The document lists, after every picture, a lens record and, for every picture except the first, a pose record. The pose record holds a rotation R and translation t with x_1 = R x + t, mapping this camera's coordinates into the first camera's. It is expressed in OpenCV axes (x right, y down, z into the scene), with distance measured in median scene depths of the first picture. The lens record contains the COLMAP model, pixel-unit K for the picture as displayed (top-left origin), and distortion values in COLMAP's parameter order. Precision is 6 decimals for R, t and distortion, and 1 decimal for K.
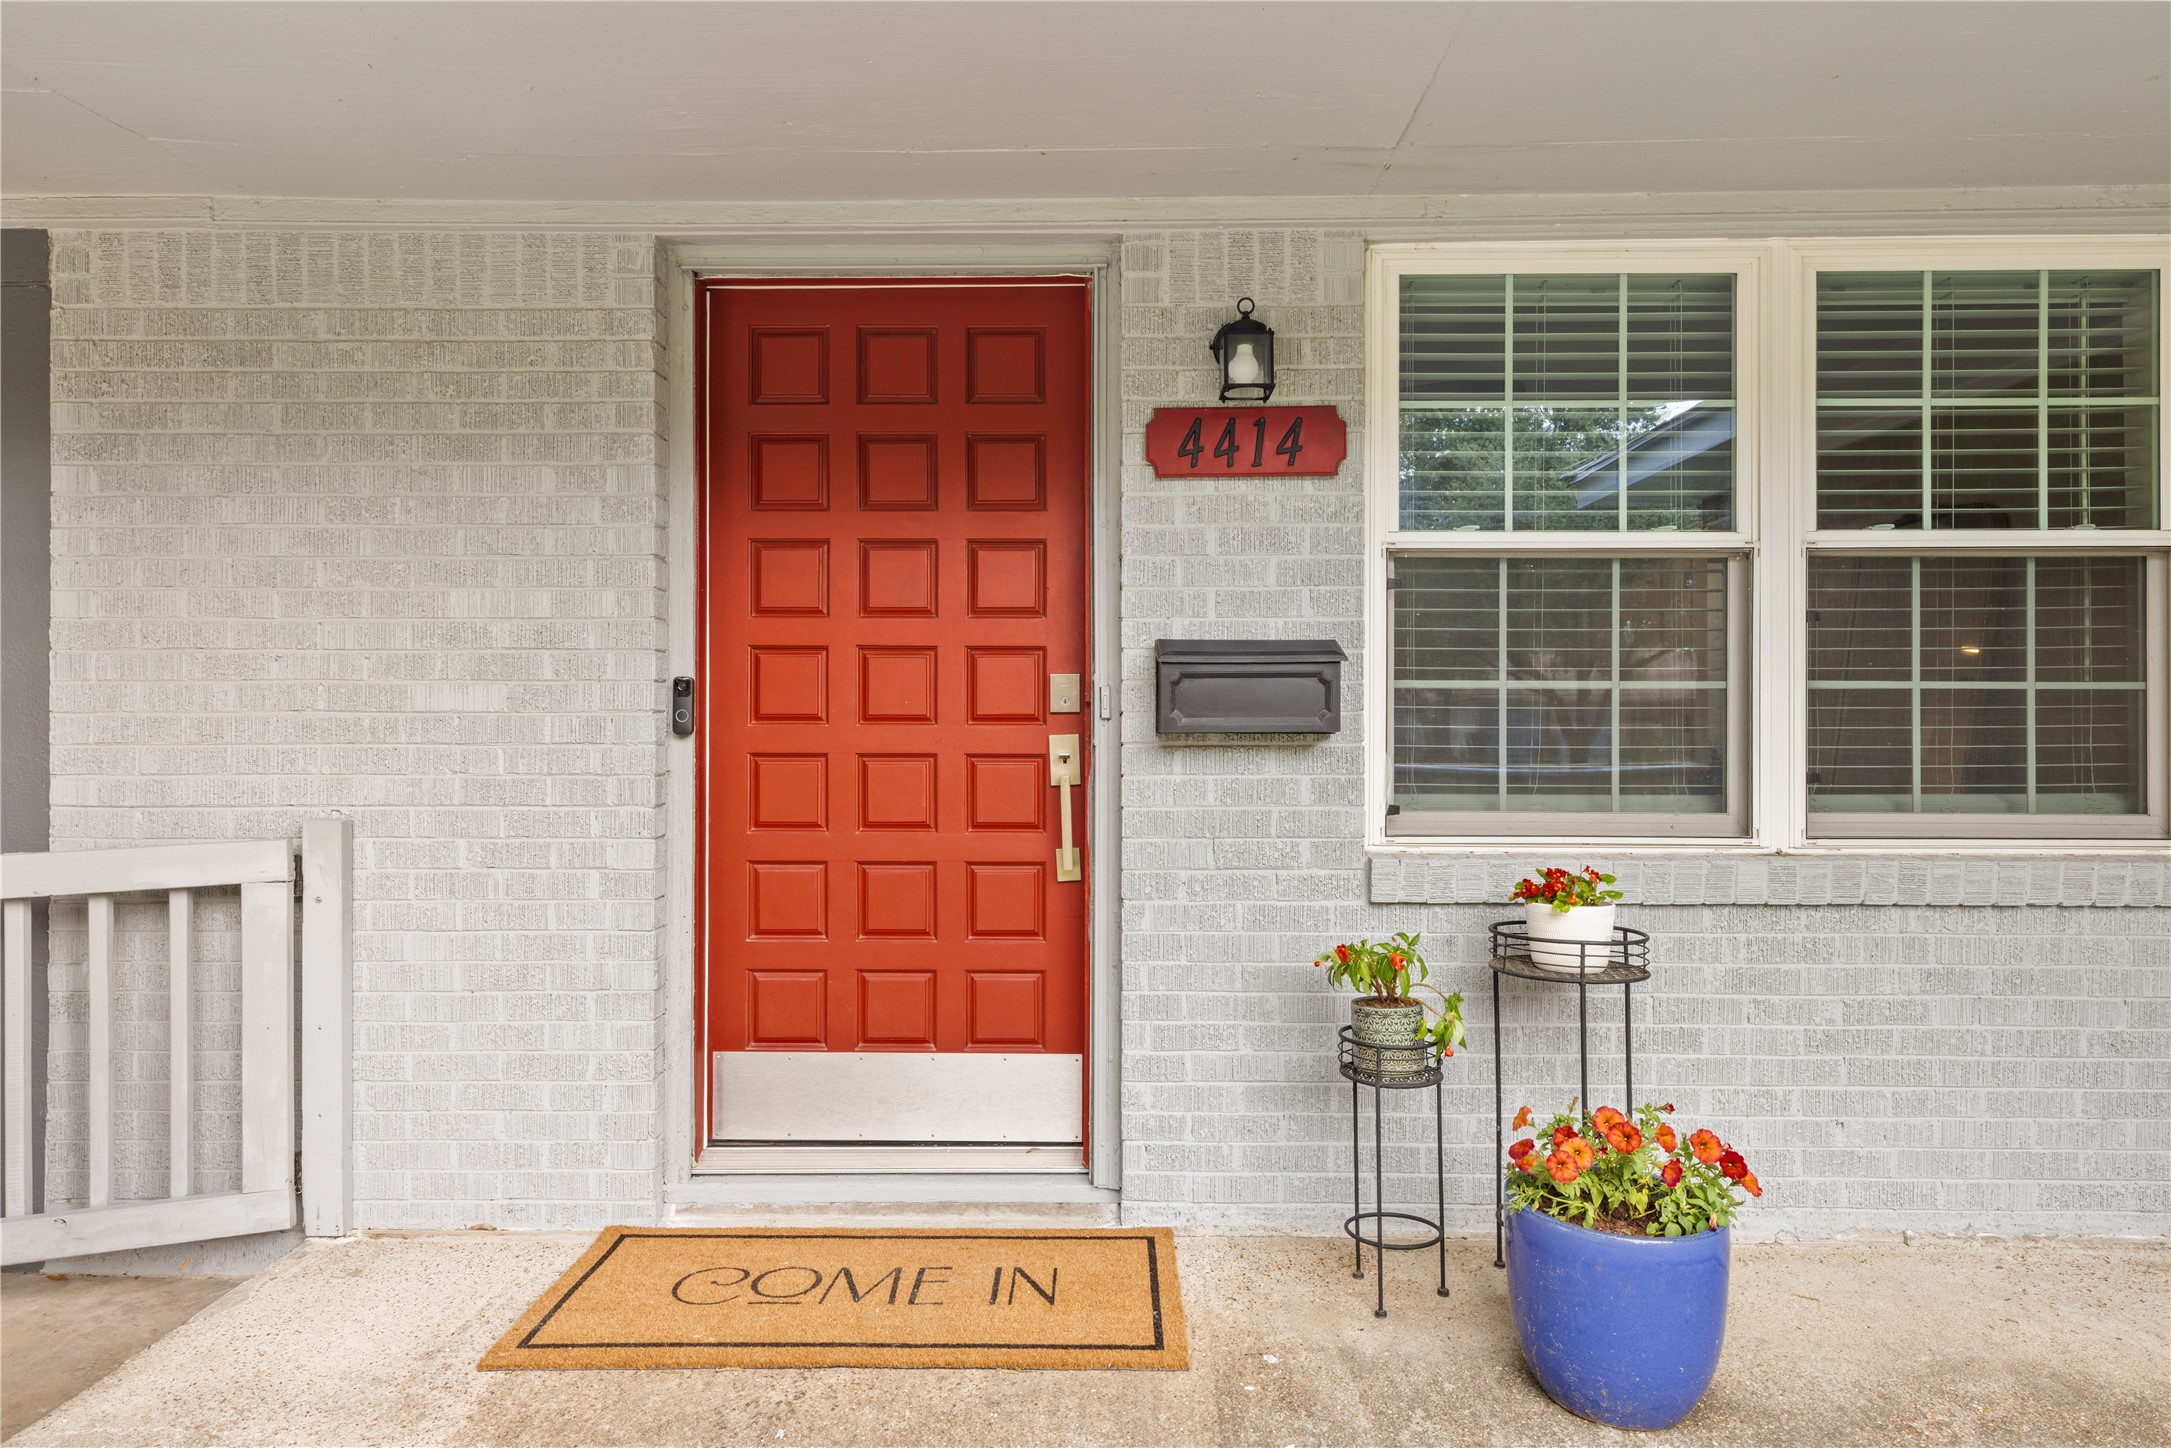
lens RADIAL K [[1232.1, 0, 1085.4], [0, 1232.1, 704.6], [0, 0, 1]] dist [0.012299, 0.000615]
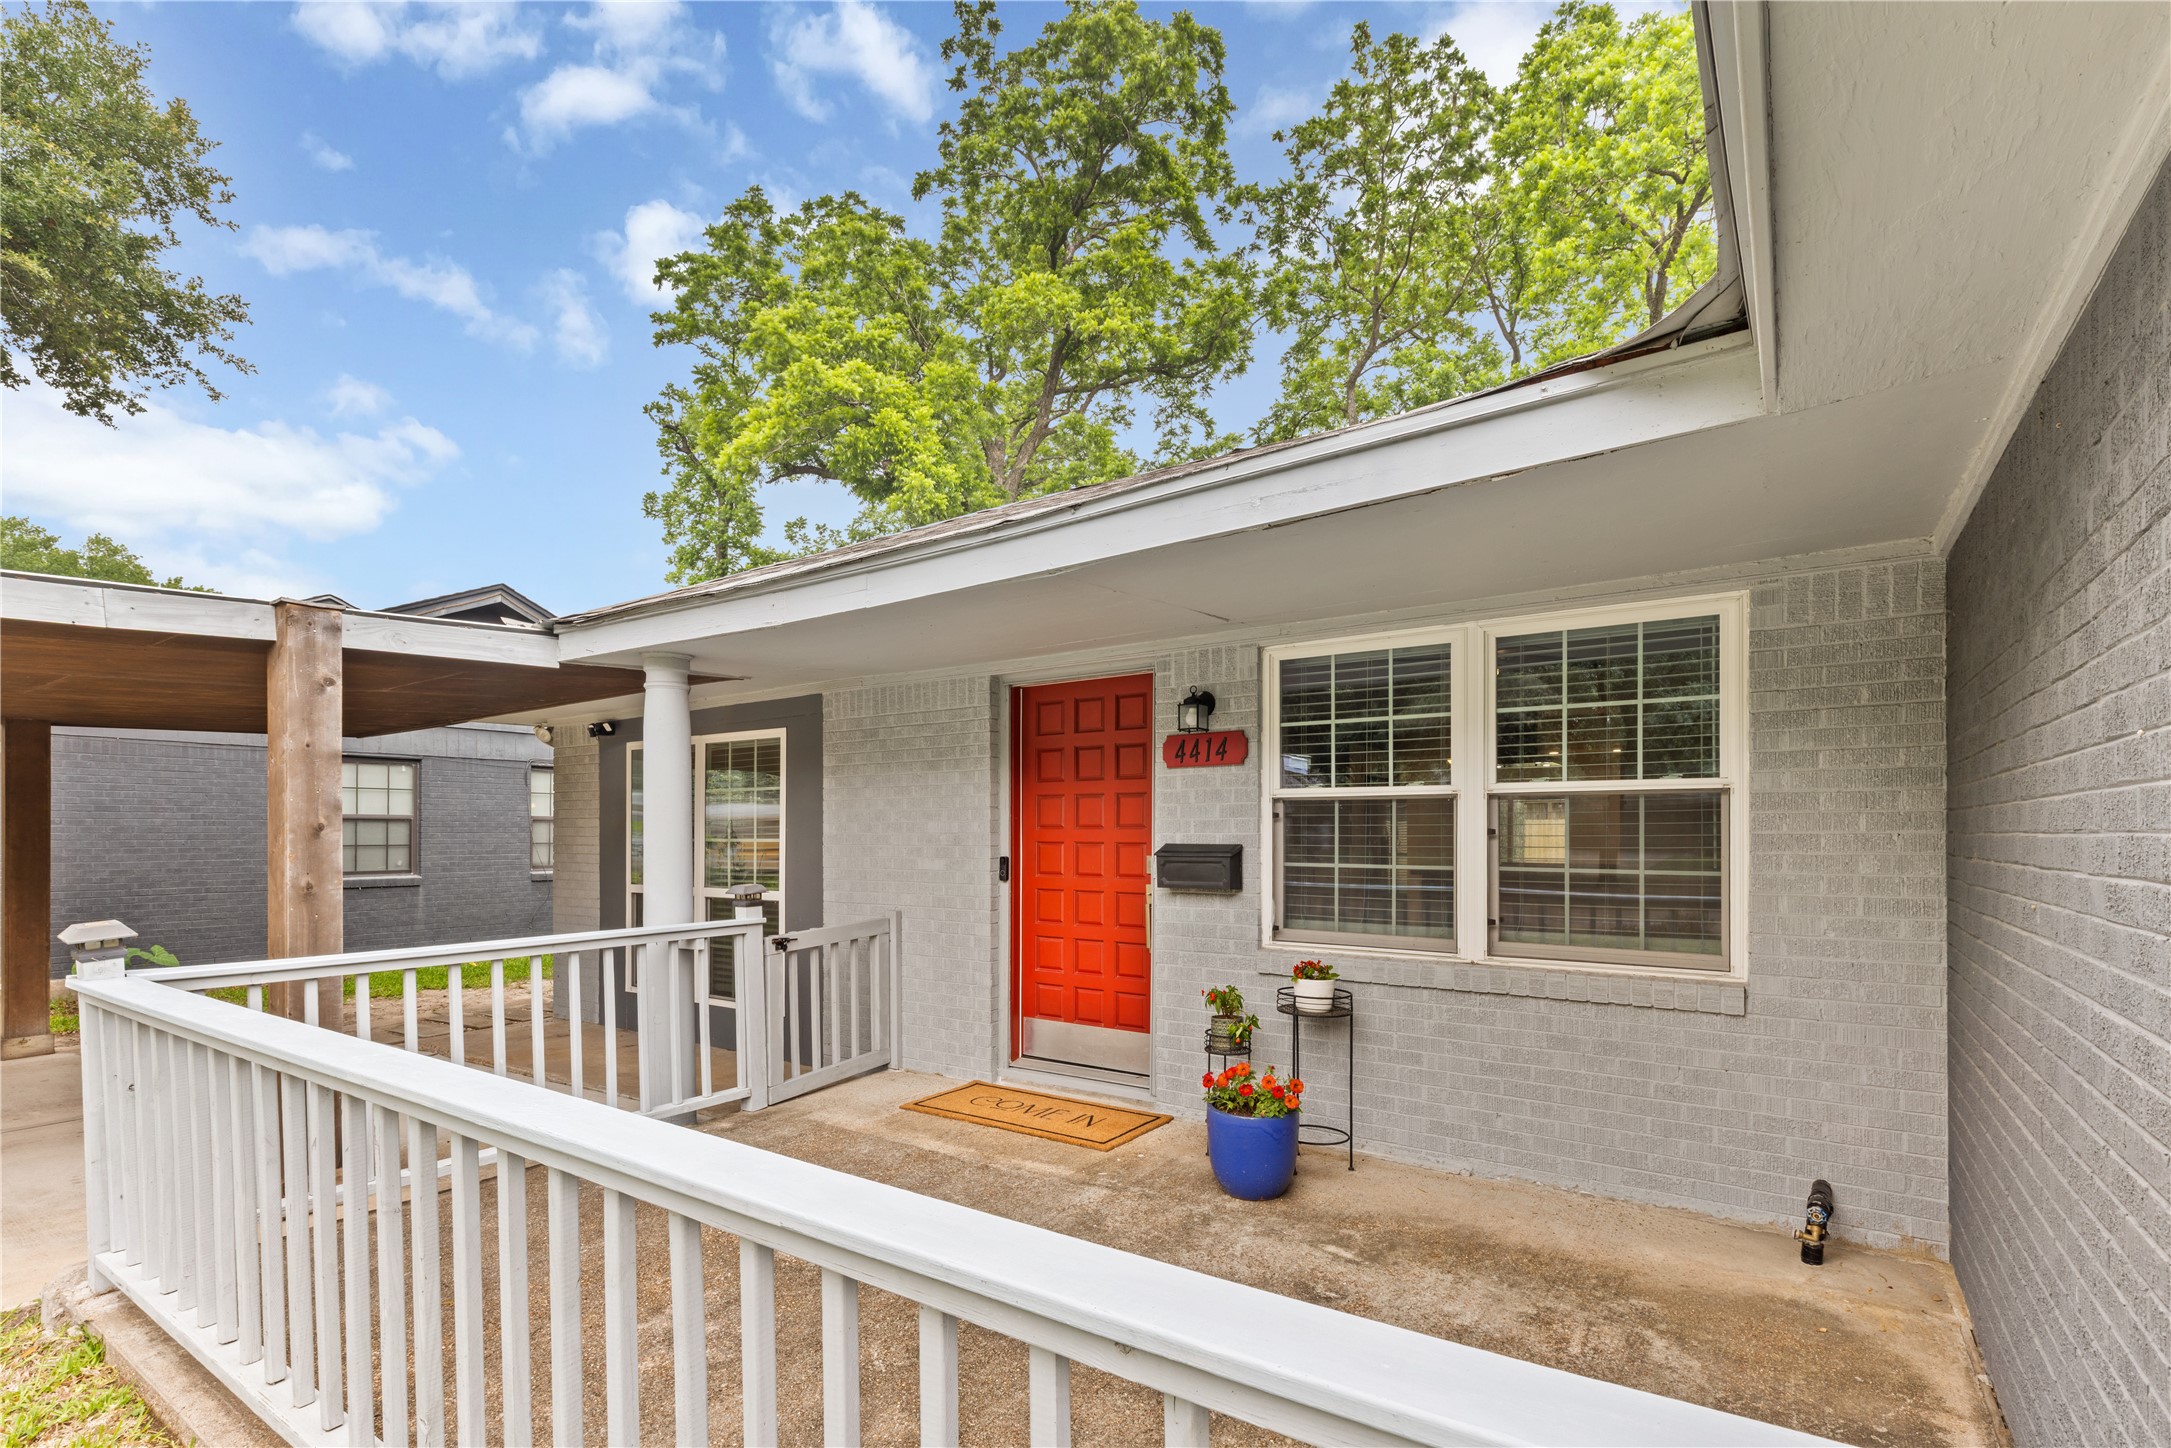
lens RADIAL K [[994.4, 0, 1096.5], [0, 994.4, 792.6], [0, 0, 1]] dist [0.006200, 0.001288]
pose [[0.833587, -0.022684, -0.551922, 0.906870], [0.014619, 0.999712, -0.019009, -0.108878], [0.552195, 0.007777, 0.833679, -0.517463]]
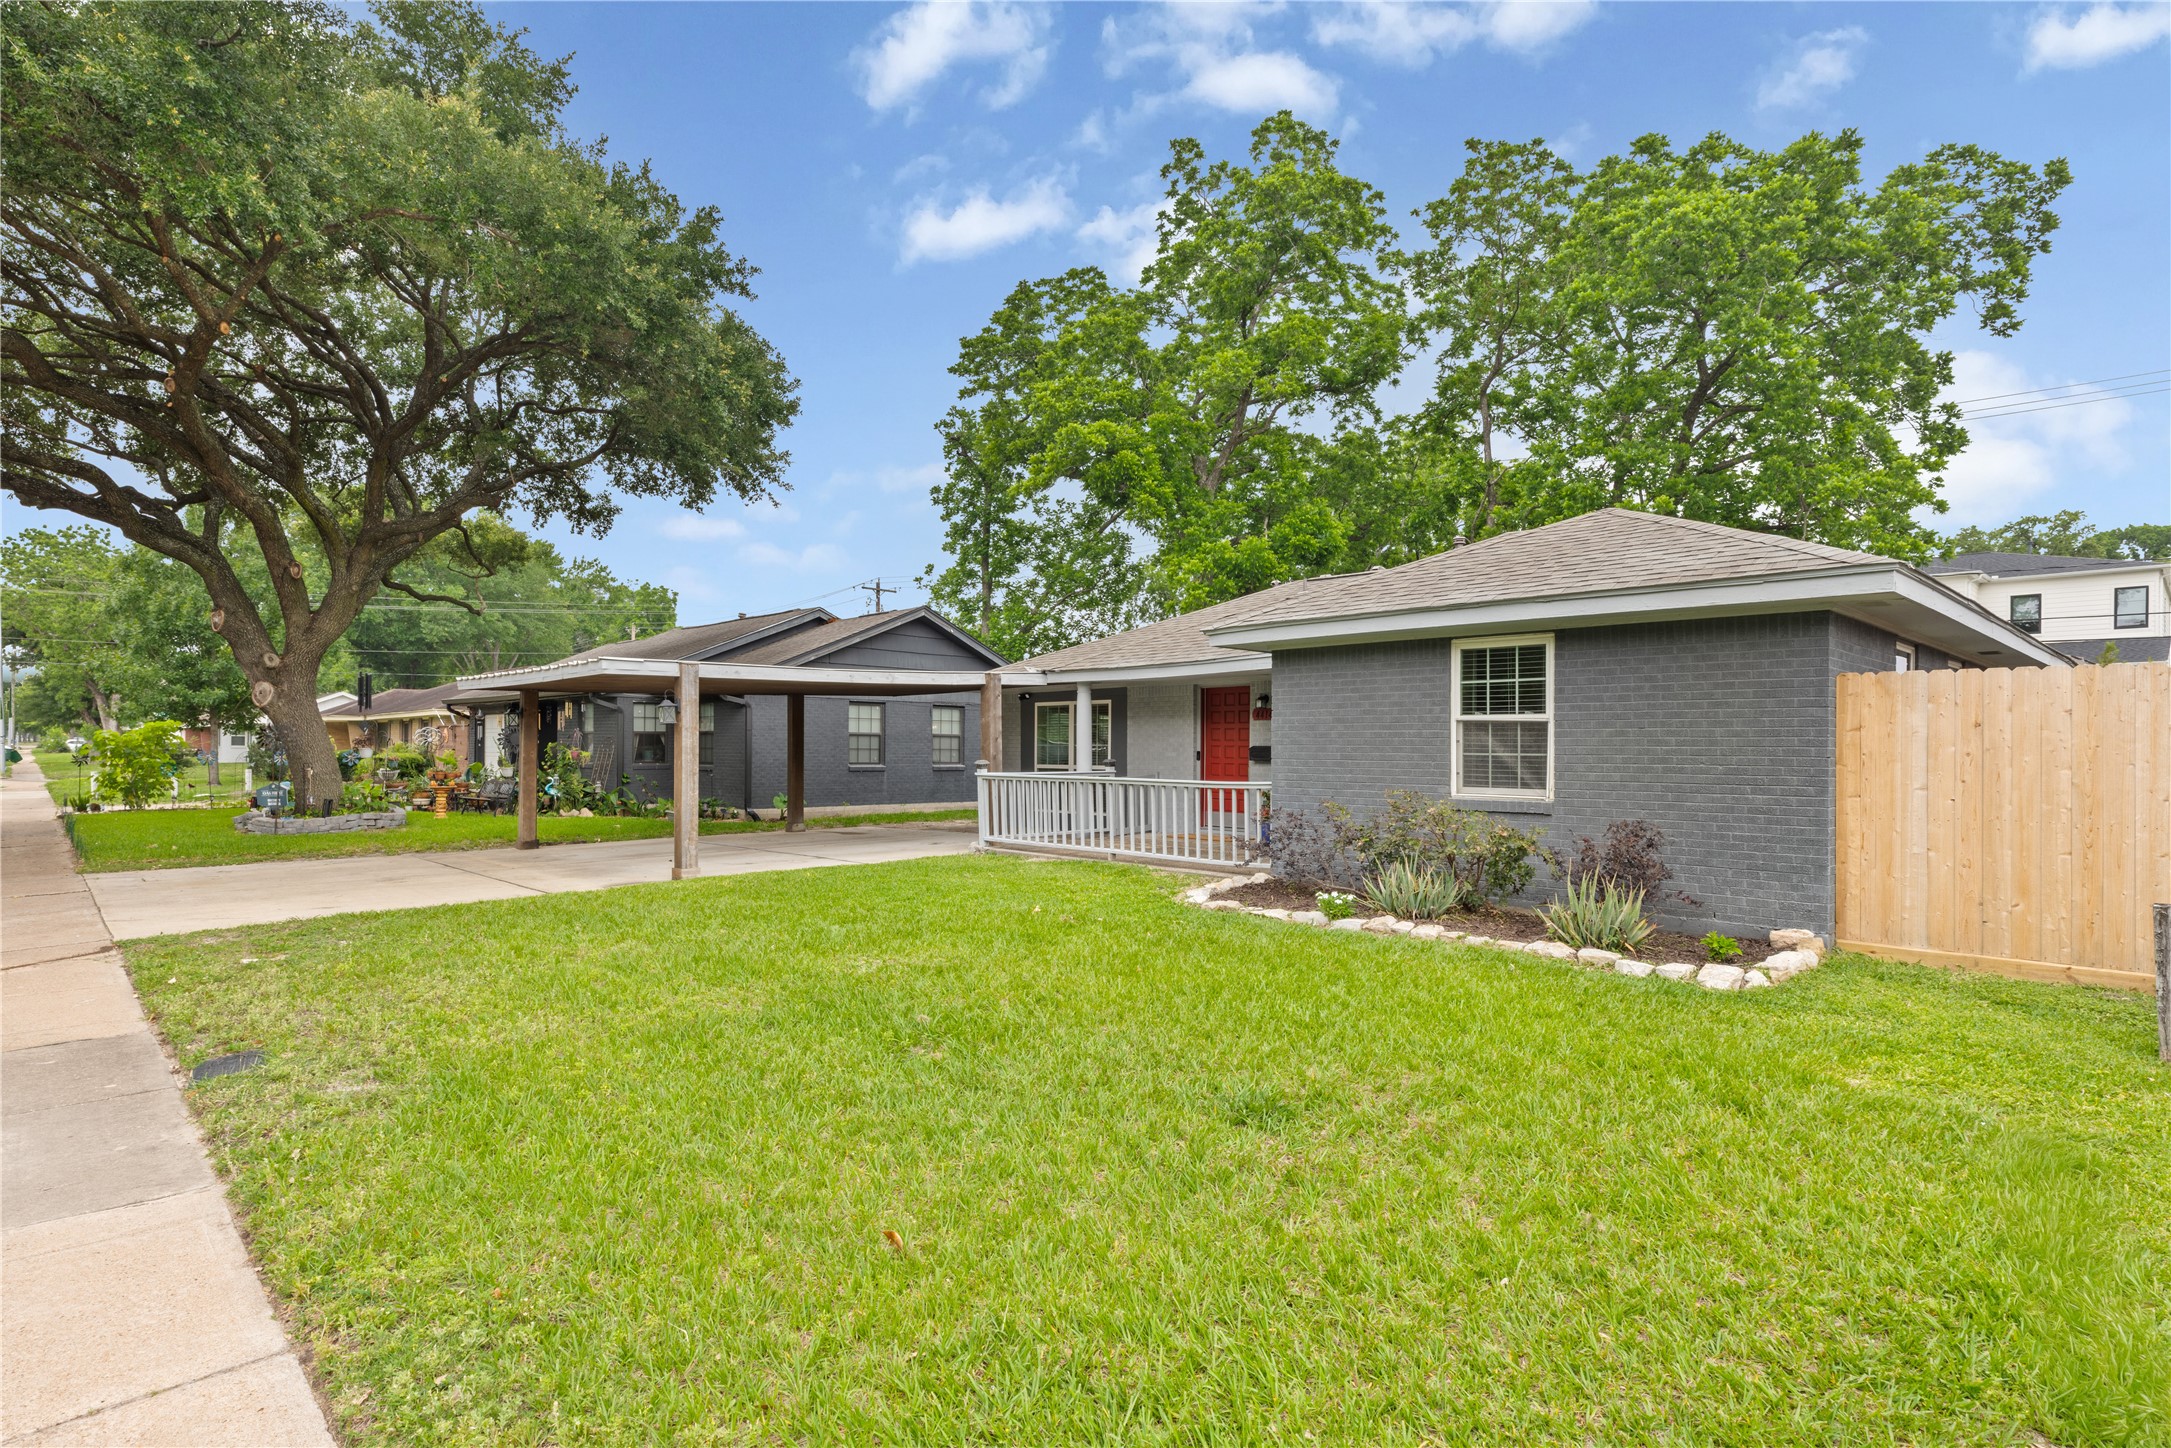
lens RADIAL K [[1092.5, 0, 1080.9], [0, 1092.5, 723.2], [0, 0, 1]] dist [-0.003438, 0.001223]
pose [[0.698830, -0.011964, -0.715188, 3.422030], [0.008758, 0.999928, -0.008170, -0.129028], [0.715234, -0.000554, 0.698884, -3.526143]]
